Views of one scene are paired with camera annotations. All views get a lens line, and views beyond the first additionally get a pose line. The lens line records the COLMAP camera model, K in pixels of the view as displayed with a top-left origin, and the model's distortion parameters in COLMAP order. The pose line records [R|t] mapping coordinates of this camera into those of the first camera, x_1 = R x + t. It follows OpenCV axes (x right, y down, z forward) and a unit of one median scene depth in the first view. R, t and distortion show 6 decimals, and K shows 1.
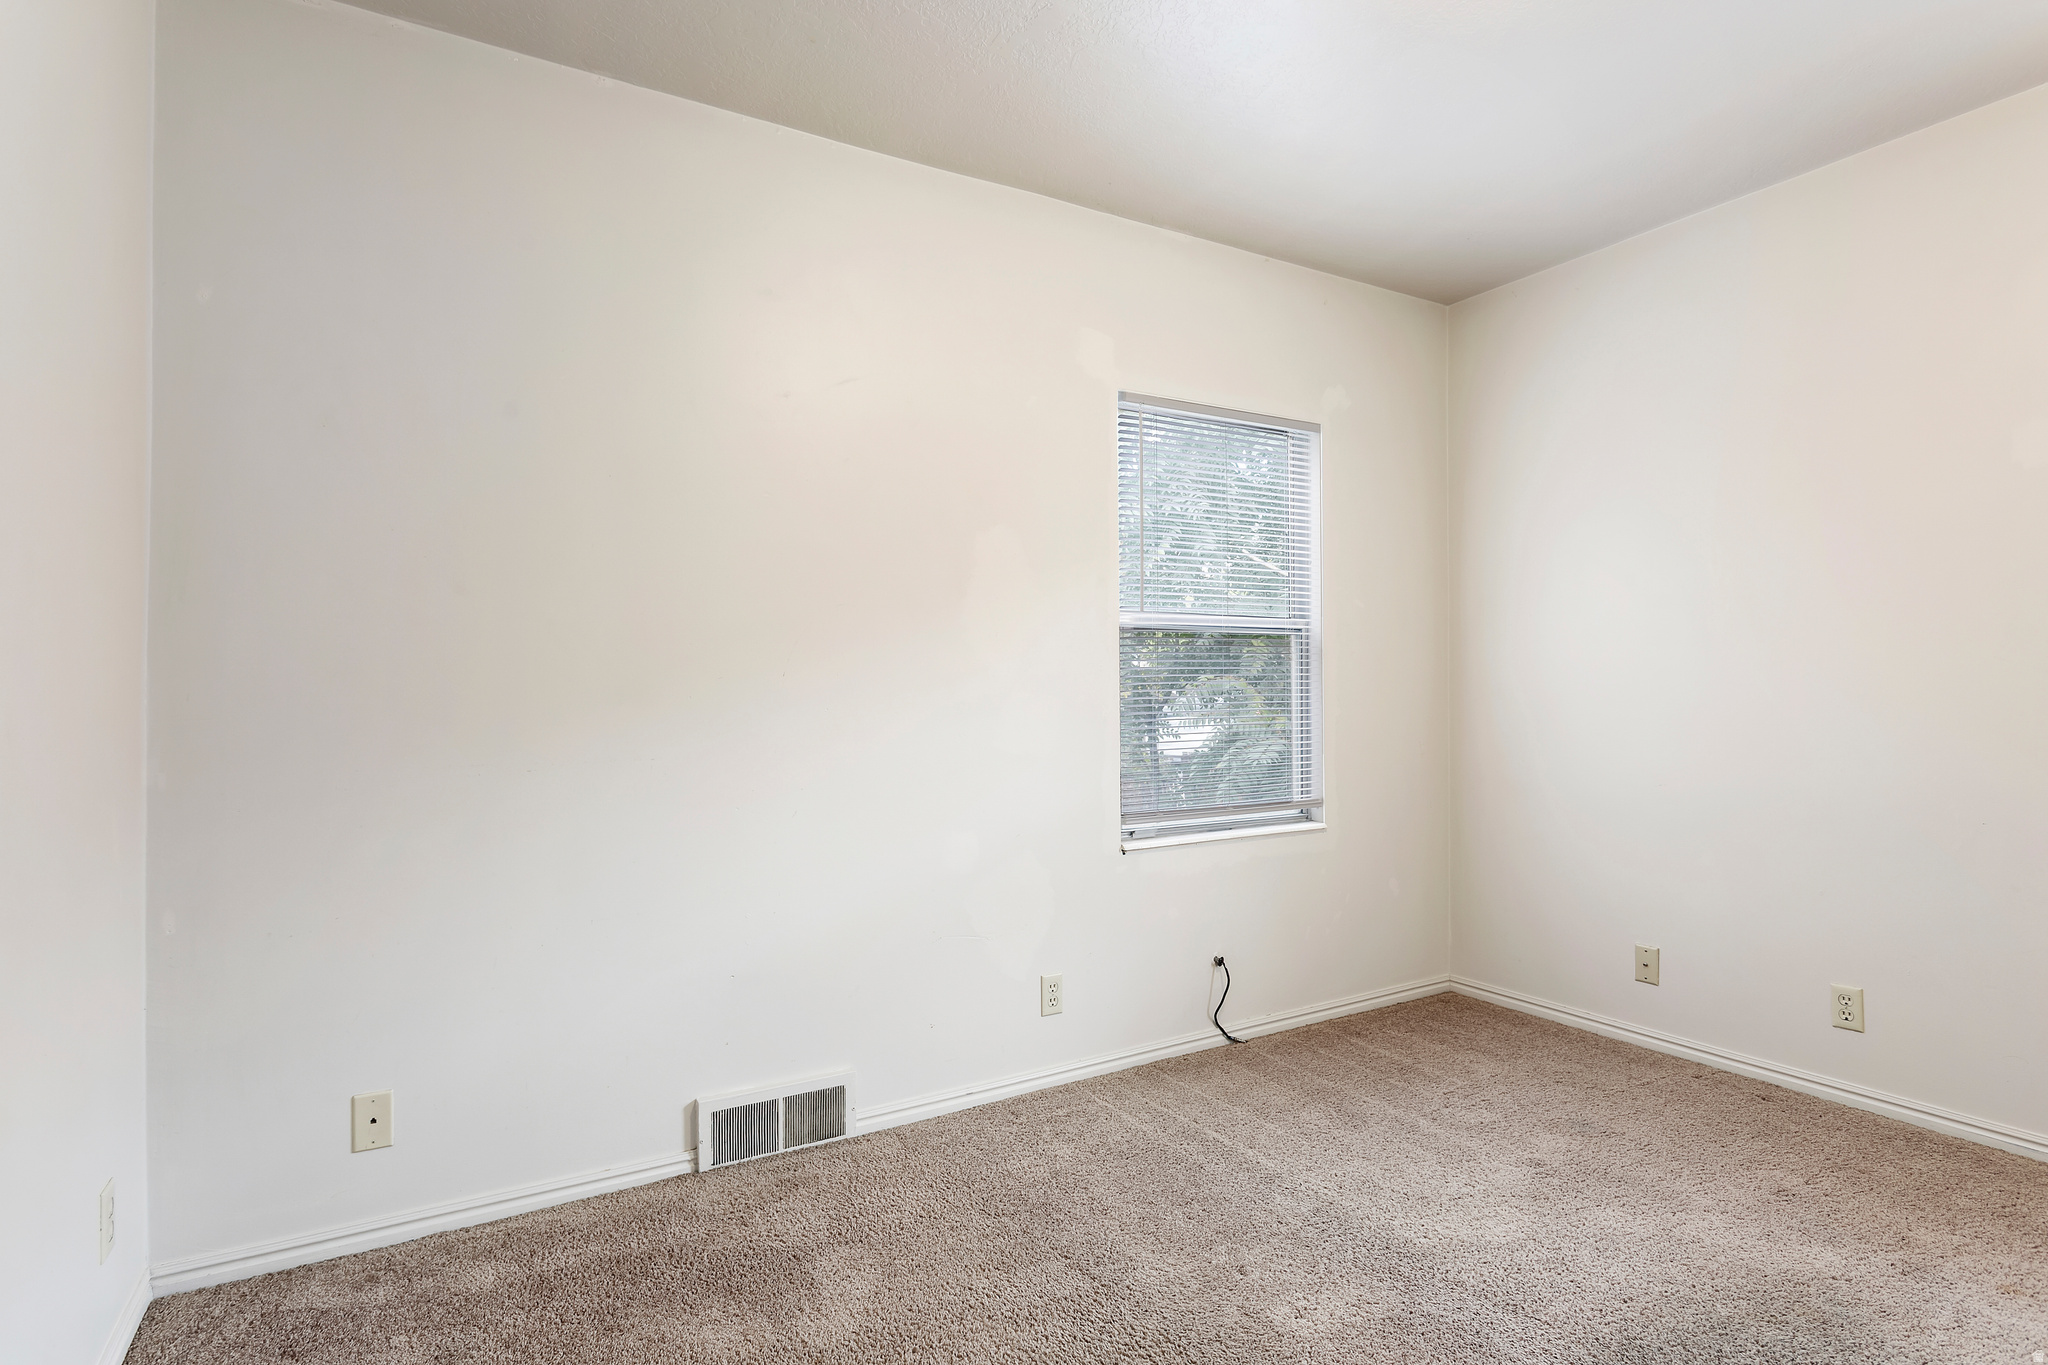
lens RADIAL K [[1018.1, 0, 1024.0], [0, 1018.1, 682.5], [0, 0, 1]] dist [-0.013035, -0.000199]
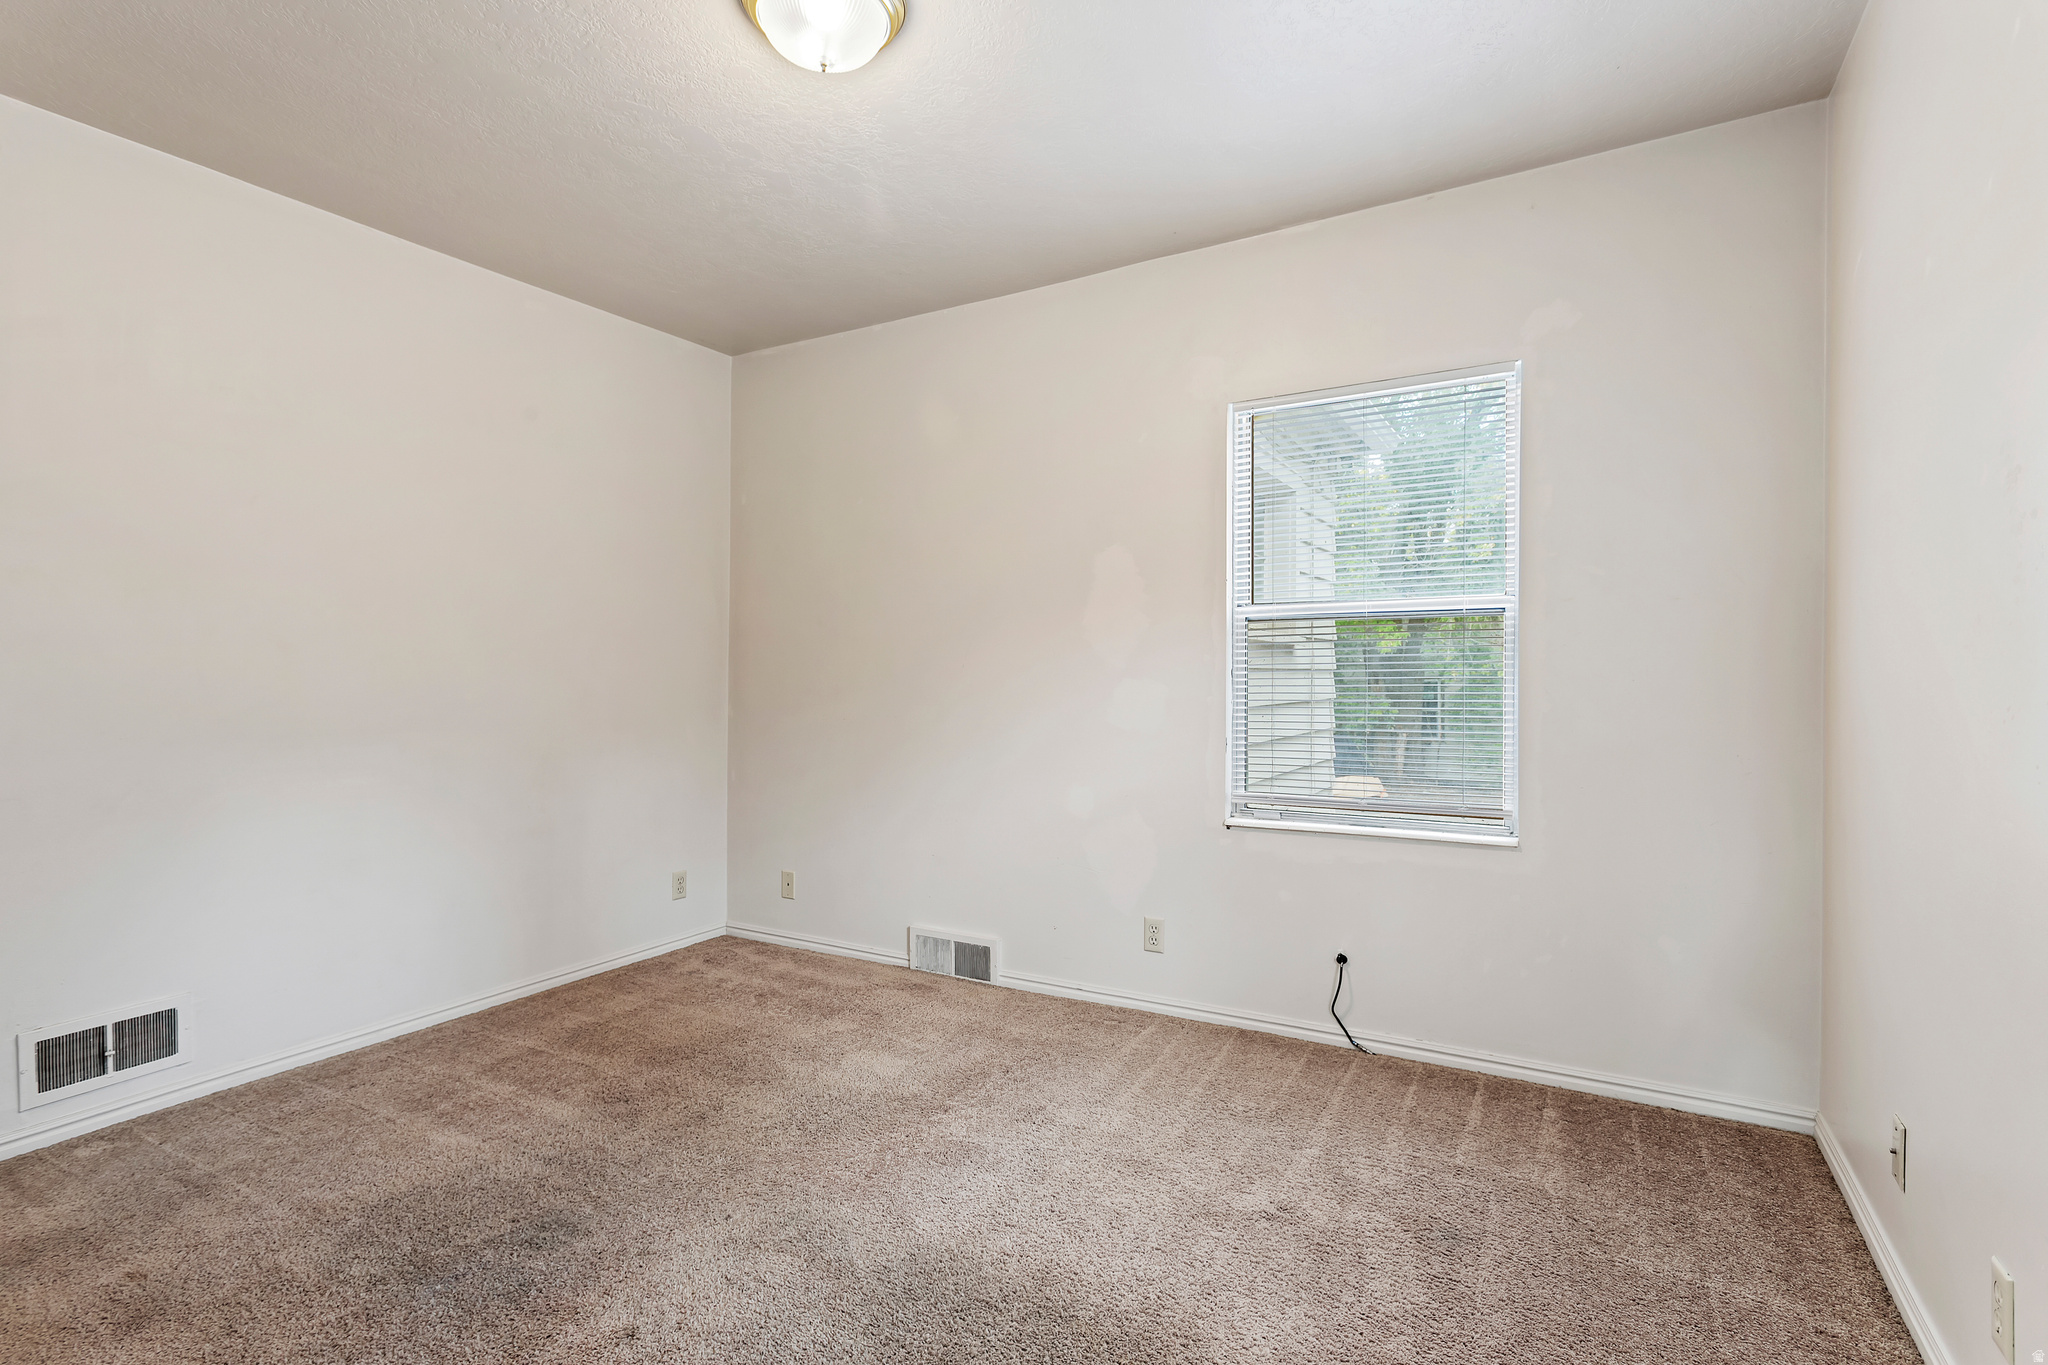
lens RADIAL K [[972.4, 0, 1024.0], [0, 972.4, 682.5], [0, 0, 1]] dist [0.000187, 0.000029]
pose [[0.498950, 0.007746, -0.866596, 0.948067], [-0.002291, 0.999968, 0.007619, 0.004570], [0.866628, -0.001816, 0.498952, 0.310312]]
